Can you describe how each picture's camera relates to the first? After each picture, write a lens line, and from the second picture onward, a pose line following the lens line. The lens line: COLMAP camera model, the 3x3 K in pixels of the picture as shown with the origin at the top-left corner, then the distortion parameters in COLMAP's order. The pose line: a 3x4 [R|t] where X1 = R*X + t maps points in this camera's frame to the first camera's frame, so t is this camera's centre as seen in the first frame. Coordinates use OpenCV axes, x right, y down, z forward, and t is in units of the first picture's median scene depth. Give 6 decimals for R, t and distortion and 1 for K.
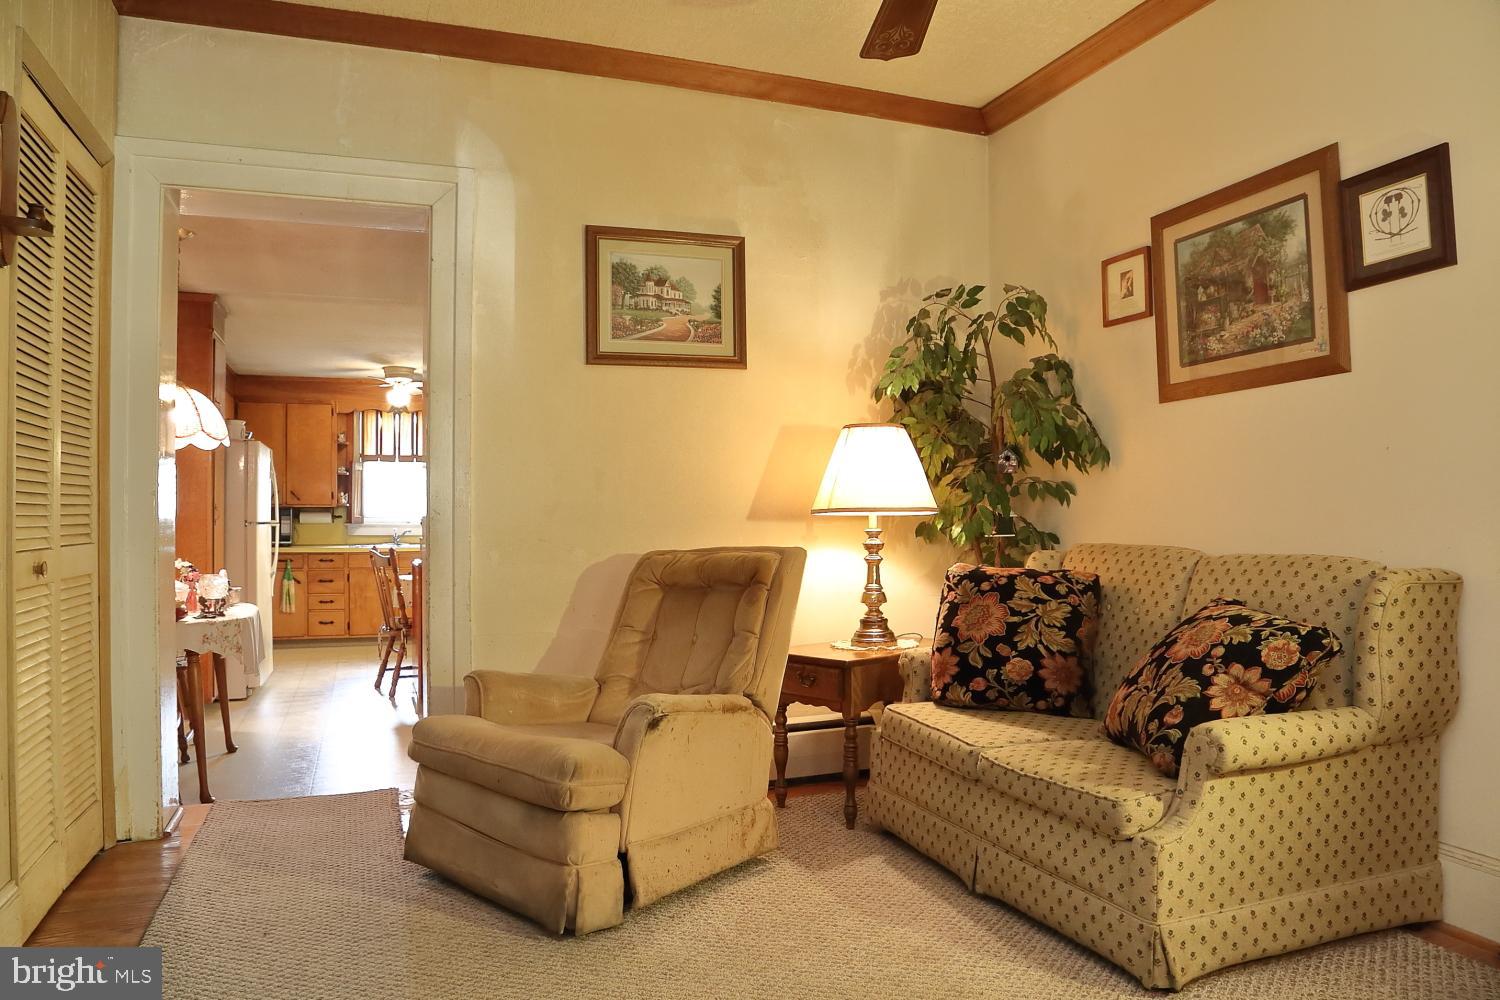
lens RADIAL K [[1064.7, 0, 763.7], [0, 1064.7, 502.6], [0, 0, 1]] dist [-0.087002, 0.023502]
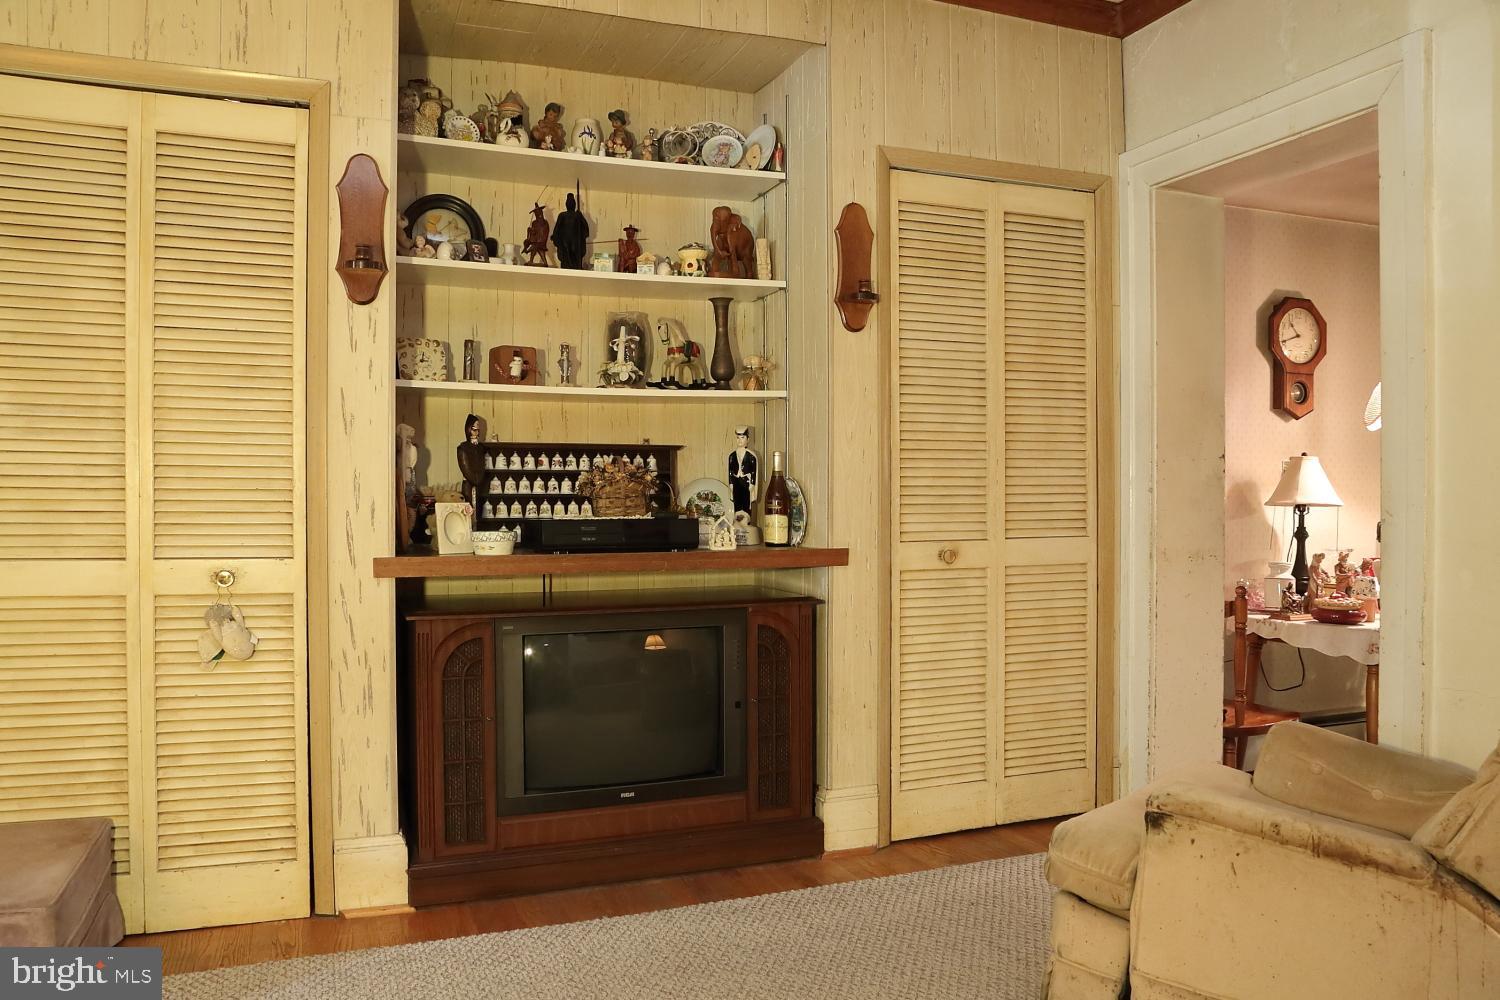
lens RADIAL K [[1173.5, 0, 750.1], [0, 1173.5, 500.6], [0, 0, 1]] dist [0.005042, 0.001931]
pose [[-0.004134, 0.017591, -0.999837, 0.472273], [0.014948, 0.999735, 0.017528, -0.019967], [0.999880, -0.014873, -0.004396, 0.490991]]
